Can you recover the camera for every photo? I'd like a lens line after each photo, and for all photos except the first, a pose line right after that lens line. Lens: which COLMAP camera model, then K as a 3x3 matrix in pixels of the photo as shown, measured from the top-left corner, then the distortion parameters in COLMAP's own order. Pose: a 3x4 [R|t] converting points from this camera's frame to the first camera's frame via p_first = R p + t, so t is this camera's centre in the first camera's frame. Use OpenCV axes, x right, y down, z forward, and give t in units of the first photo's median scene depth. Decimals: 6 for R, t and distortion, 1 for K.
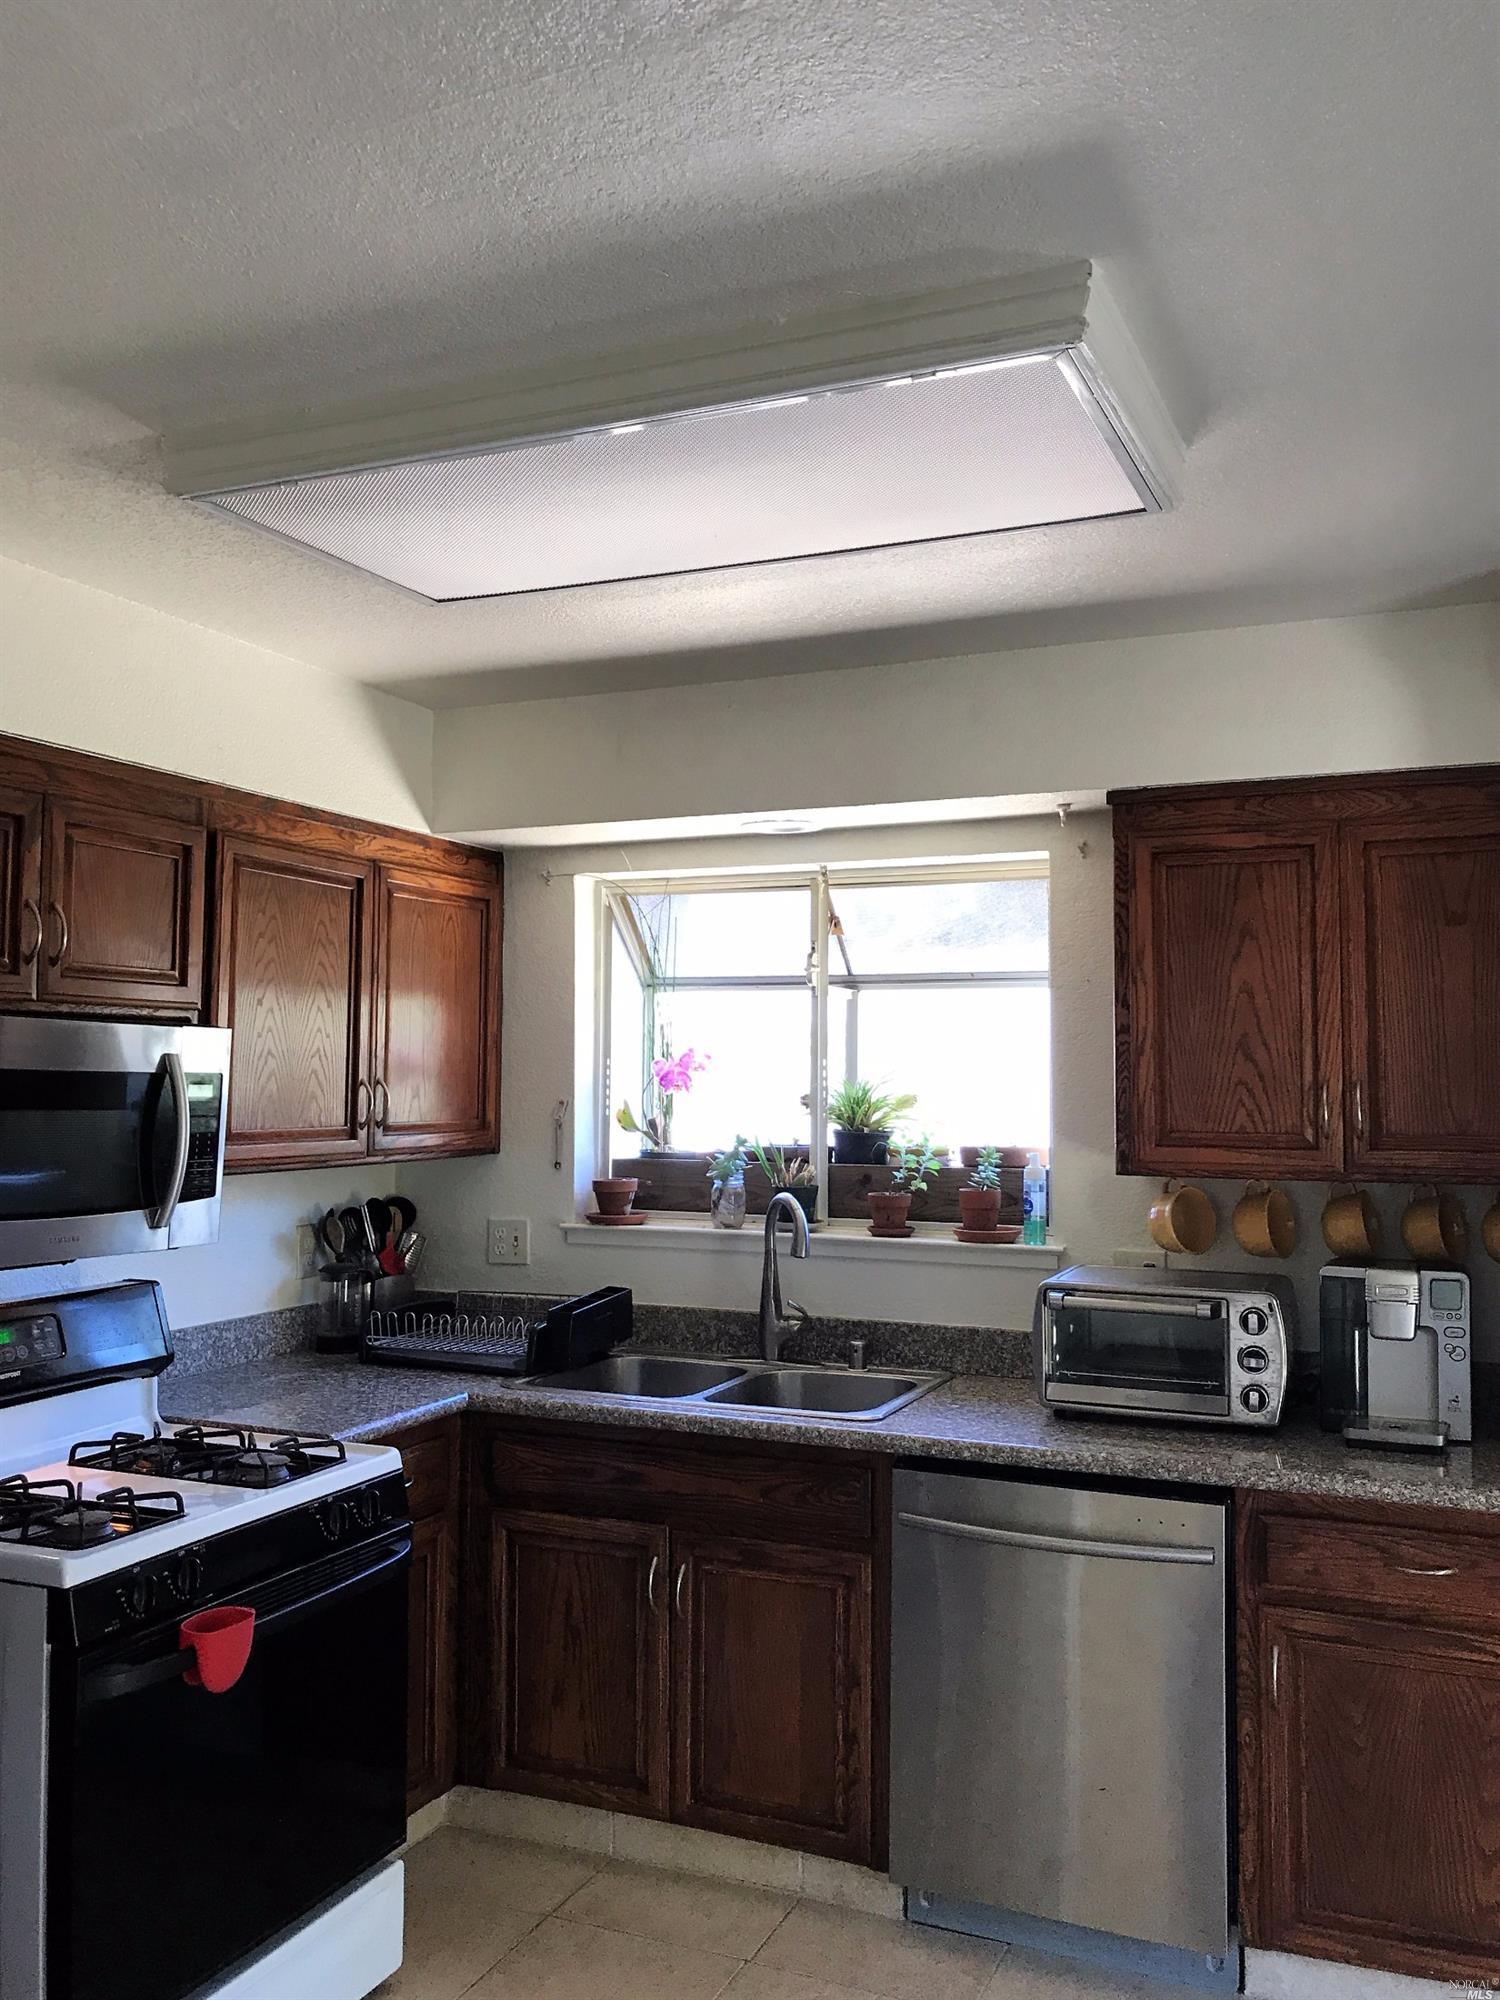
lens RADIAL K [[1747.5, 0, 750.4], [0, 1747.5, 999.6], [0, 0, 1]] dist [0.010394, 0.009509]
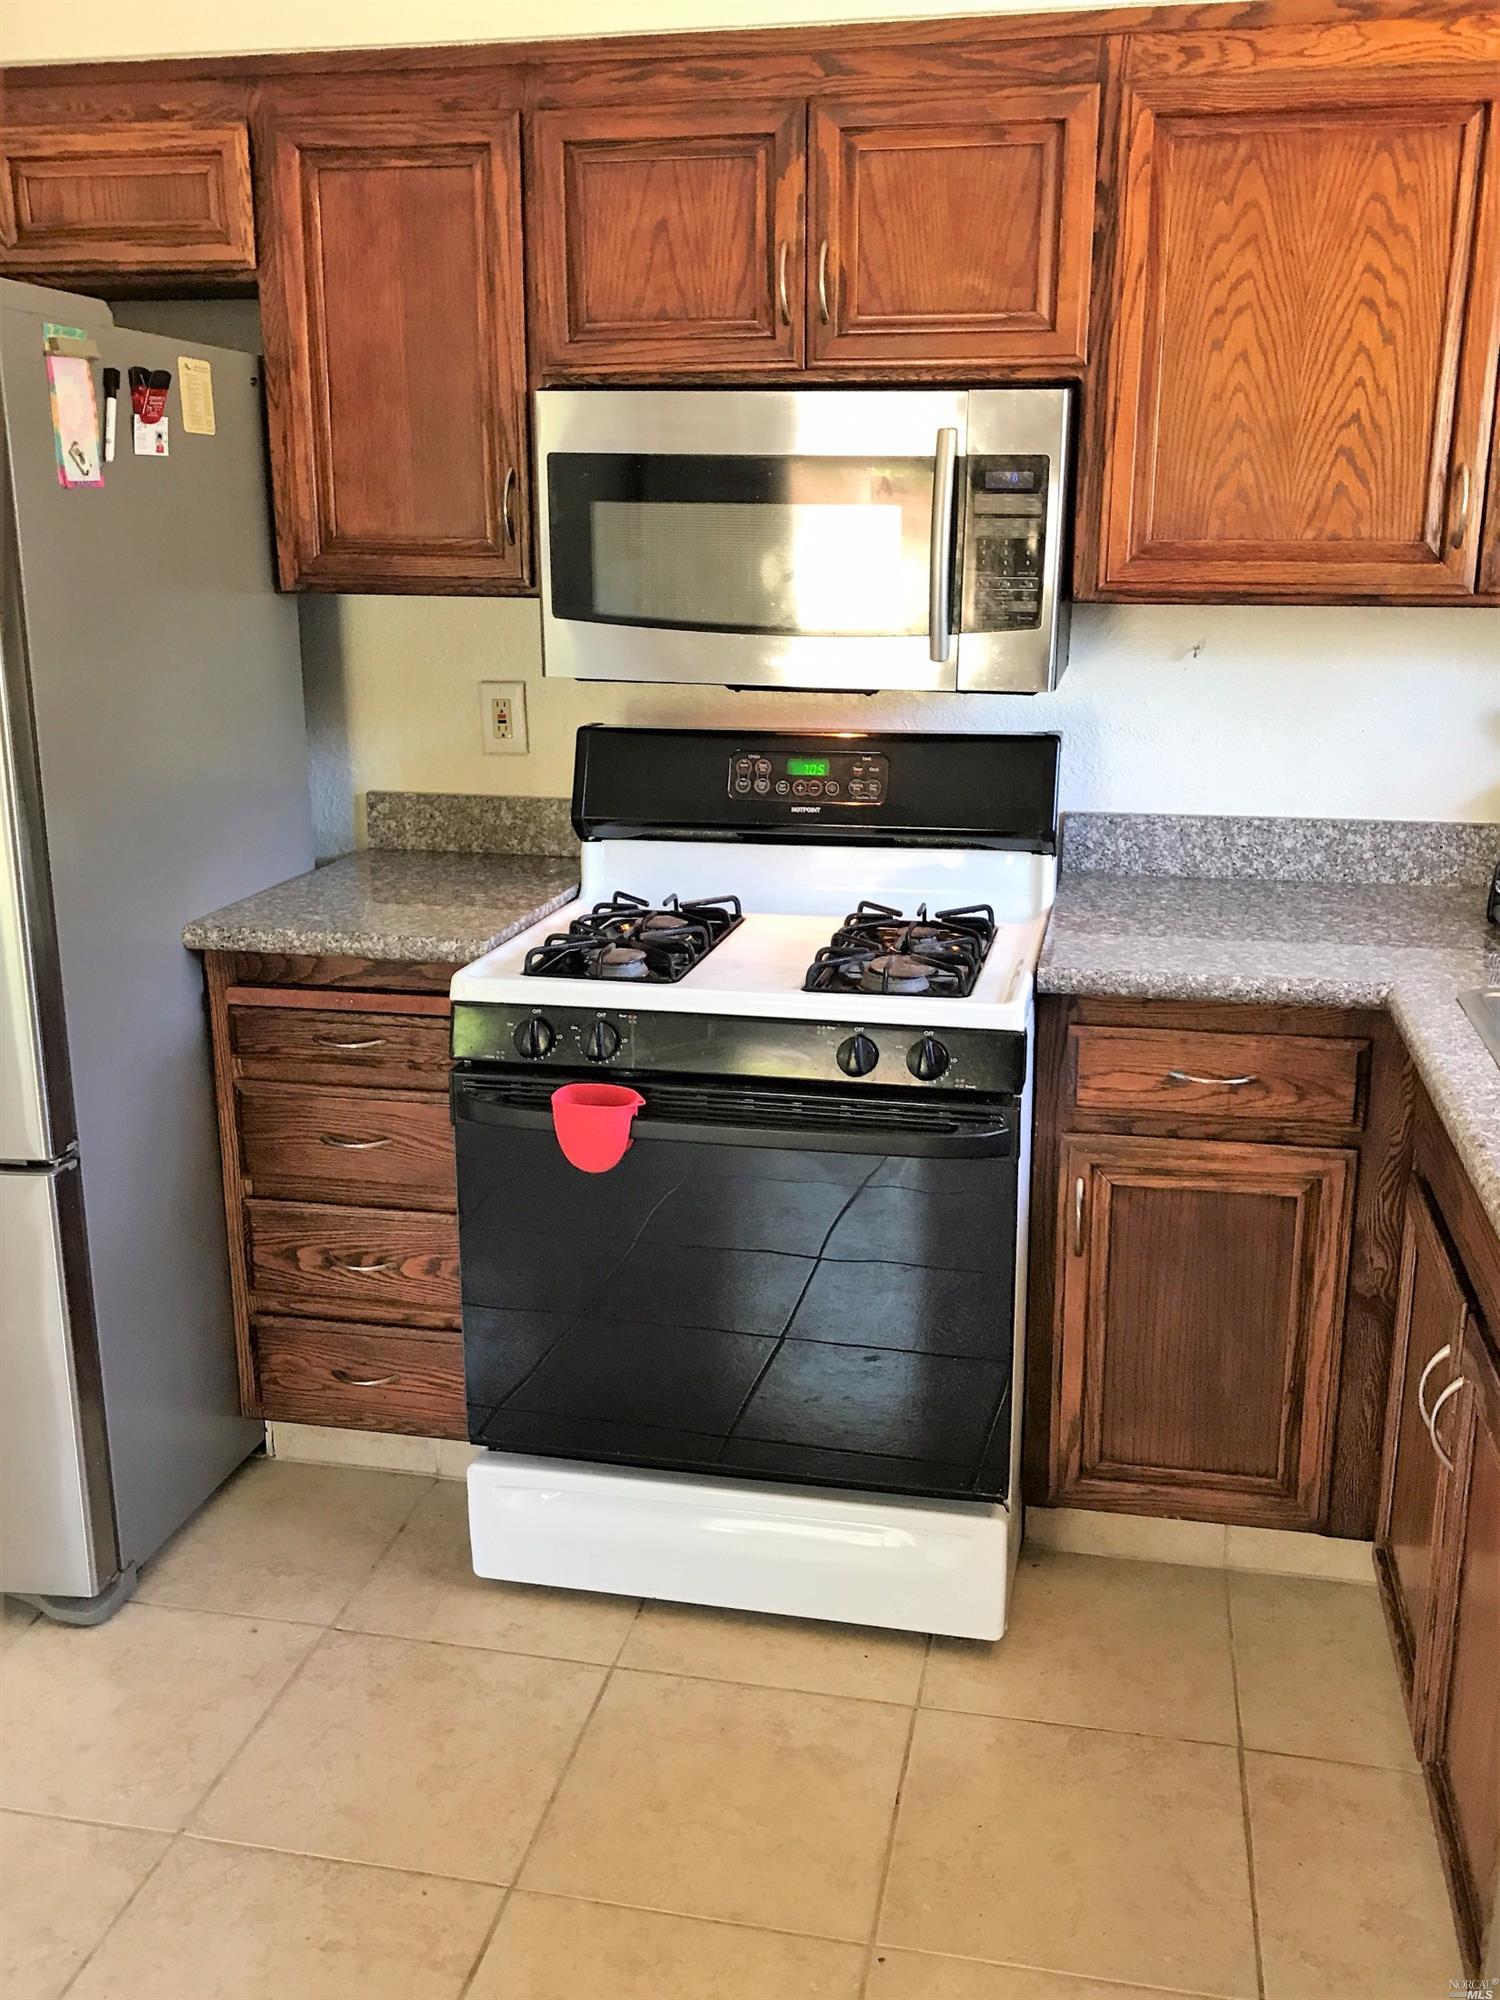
lens RADIAL K [[1747.5, 0, 761.2], [0, 1747.5, 990.6], [0, 0, 1]] dist [0.010394, 0.009509]
pose [[0.204758, 0.246318, -0.947313, 0.385271], [0.044709, 0.964455, 0.260438, 0.057392], [0.977791, -0.095681, 0.186467, 0.677720]]
